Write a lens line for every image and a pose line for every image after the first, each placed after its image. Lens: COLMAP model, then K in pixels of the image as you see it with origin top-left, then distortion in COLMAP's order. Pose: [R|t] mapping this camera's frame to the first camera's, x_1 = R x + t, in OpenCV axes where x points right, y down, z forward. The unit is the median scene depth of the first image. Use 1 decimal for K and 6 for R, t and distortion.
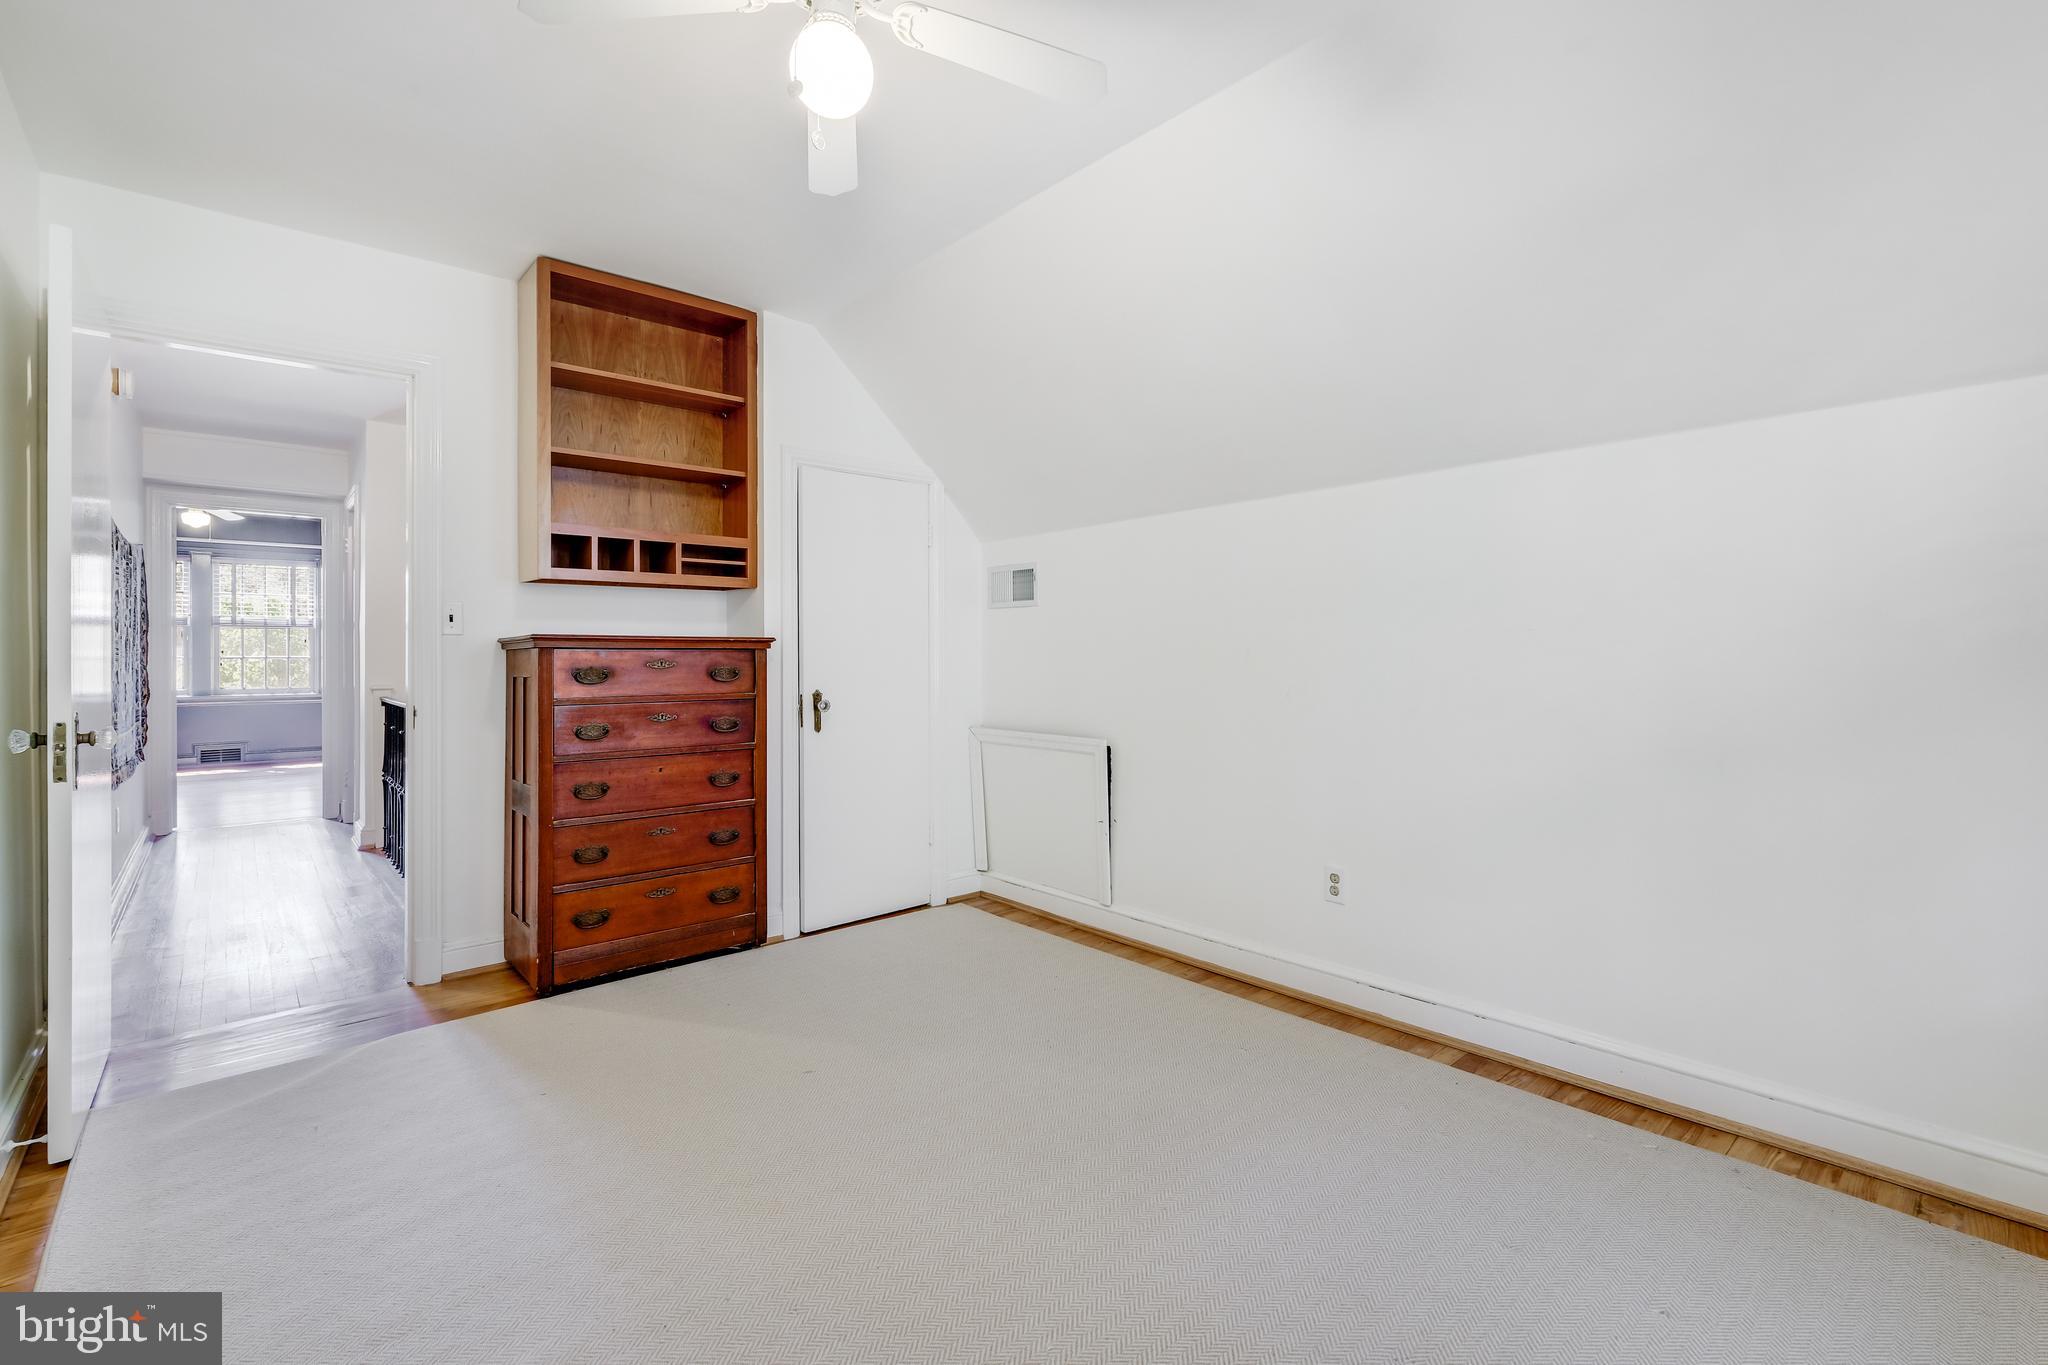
lens RADIAL K [[902.7, 0, 1031.5], [0, 902.7, 669.3], [0, 0, 1]] dist [-0.002560, -0.001226]
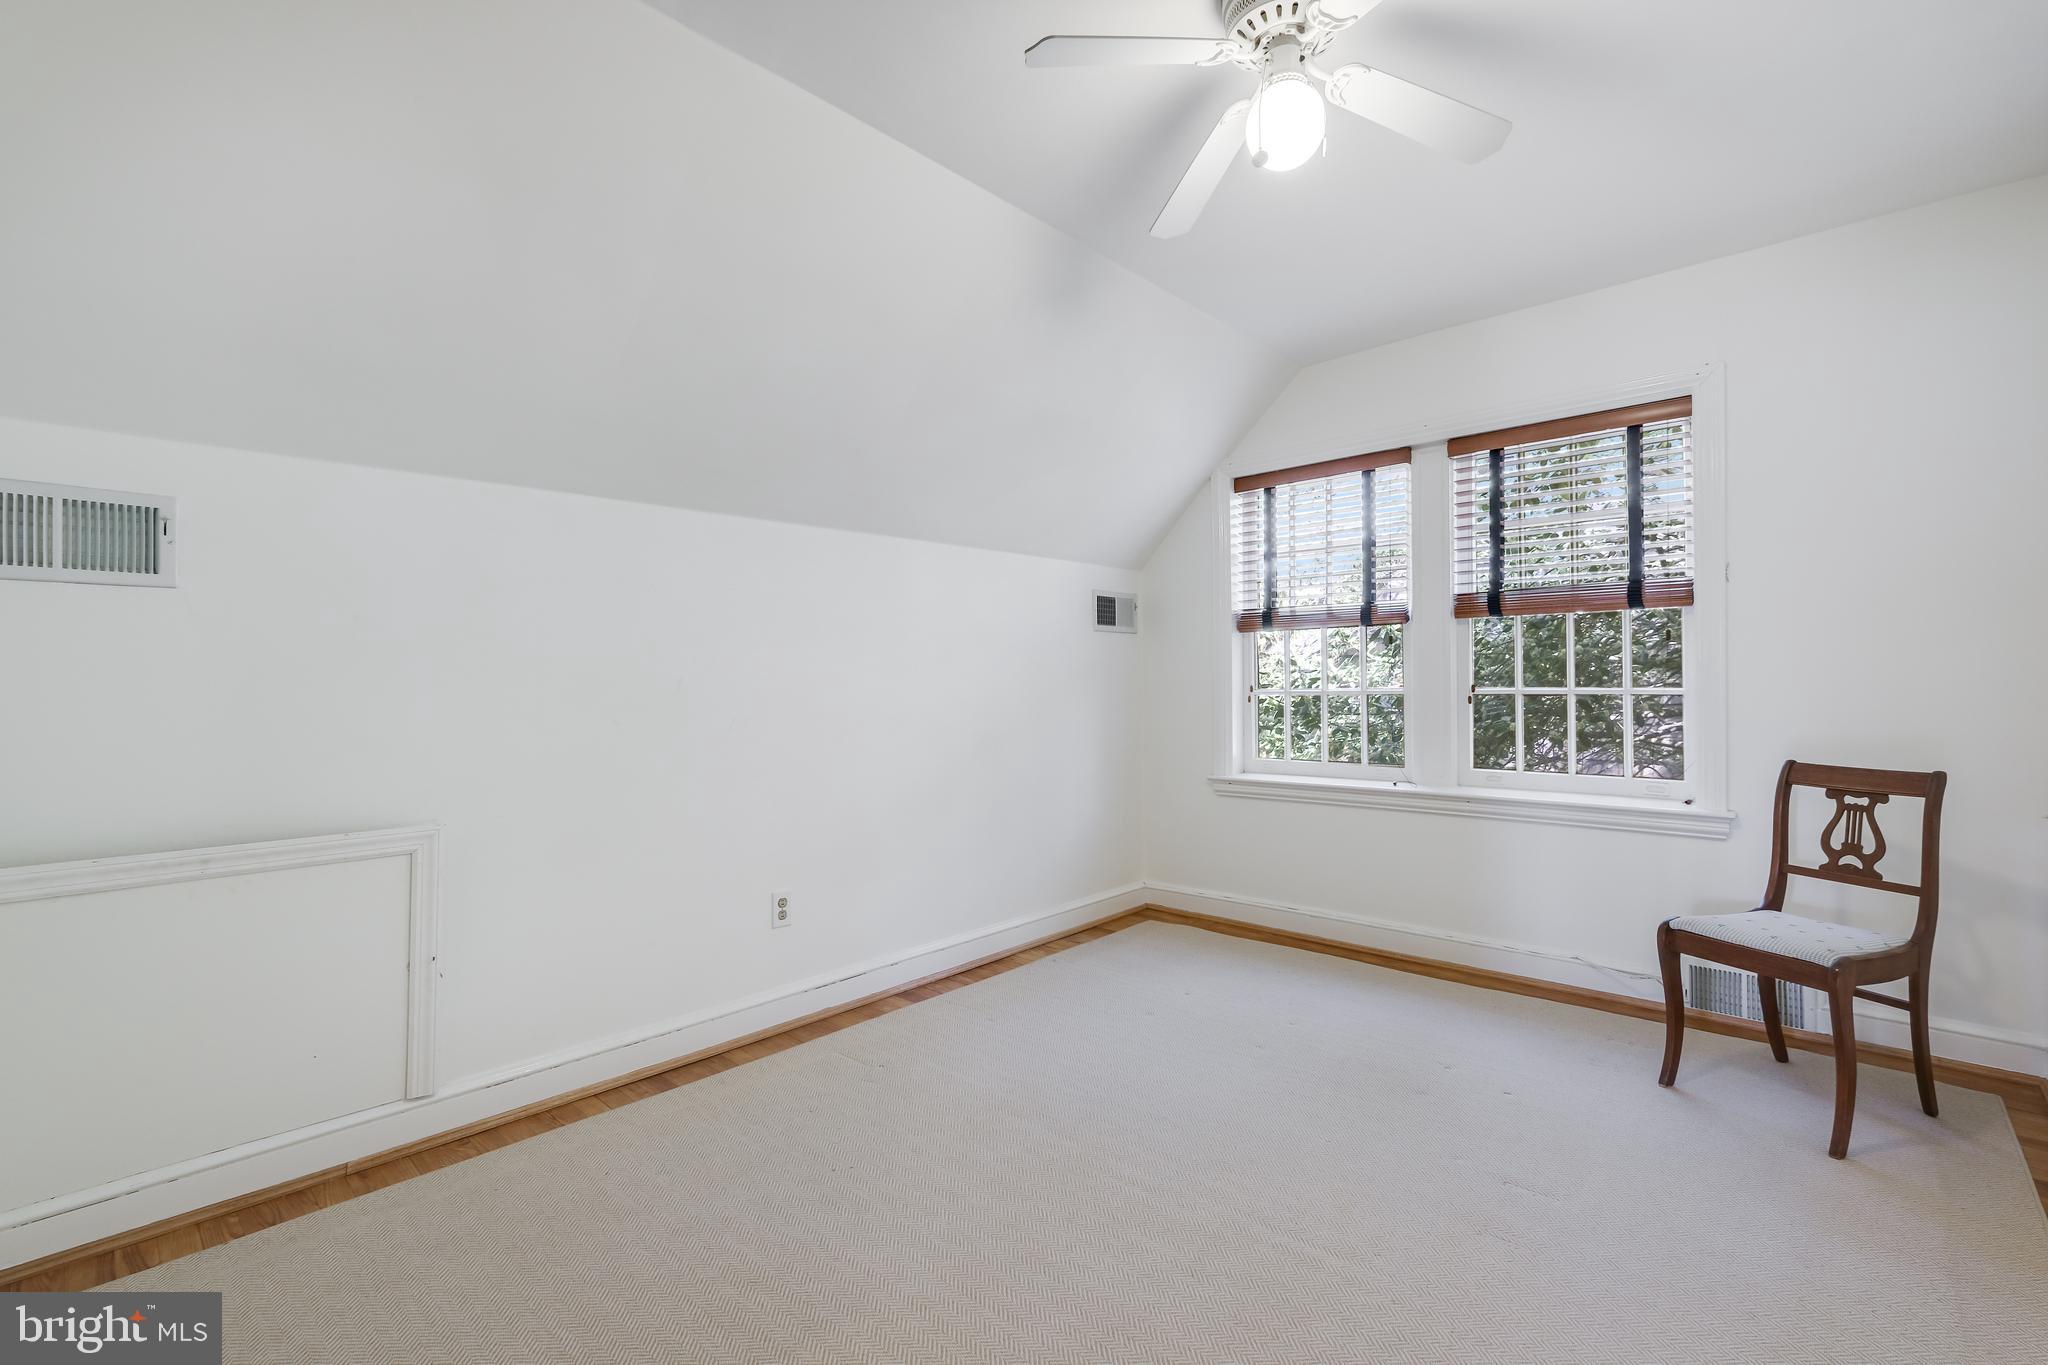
lens RADIAL K [[902.7, 0, 1028.9], [0, 902.7, 681.4], [0, 0, 1]] dist [-0.002560, -0.001226]
pose [[-0.100180, 0.011654, 0.994901, -0.736568], [0.028335, 0.999559, -0.008855, -0.004155], [-0.994566, 0.027304, -0.100466, 0.835252]]
